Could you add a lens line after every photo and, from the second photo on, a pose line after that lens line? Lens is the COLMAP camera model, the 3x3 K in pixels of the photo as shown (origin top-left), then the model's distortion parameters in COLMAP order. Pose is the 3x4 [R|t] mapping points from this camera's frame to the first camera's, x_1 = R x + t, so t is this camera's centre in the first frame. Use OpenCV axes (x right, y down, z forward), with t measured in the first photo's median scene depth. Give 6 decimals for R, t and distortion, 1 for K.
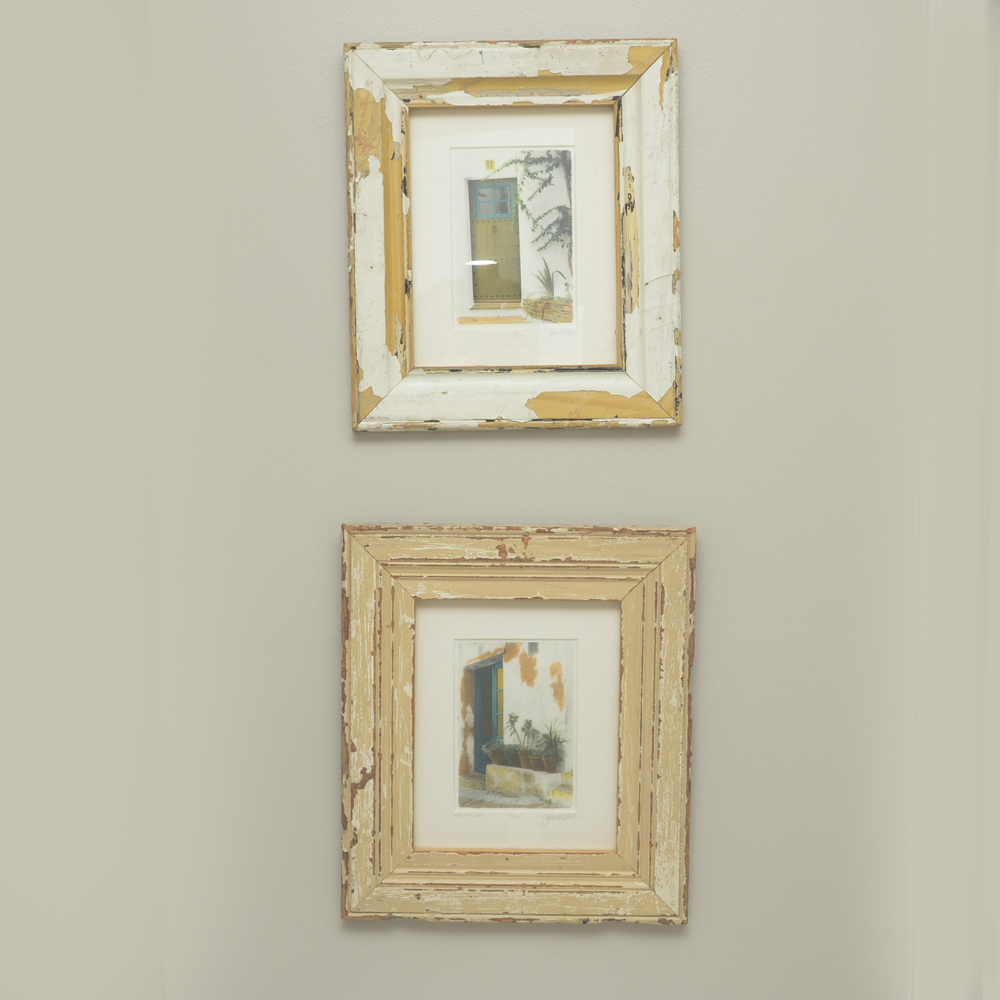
lens RADIAL K [[1679.3, 0, 482.4], [0, 1679.3, 534.4], [0, 0, 1]] dist [-0.019866, 0.000000]
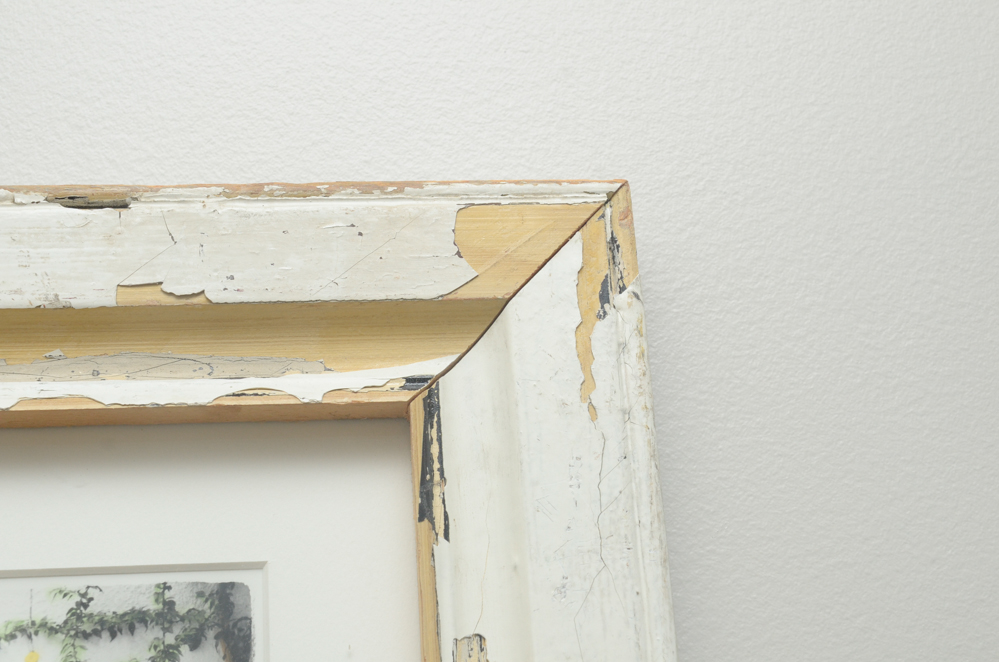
lens RADIAL K [[1939.1, 0, 475.2], [0, 1939.1, 351.4], [0, 0, 1]] dist [0.074957, 0.000000]
pose [[0.995997, -0.008320, 0.088994, 0.060523], [0.046808, 0.896766, -0.440022, -0.126899], [-0.076146, 0.442427, 0.893566, 0.710217]]
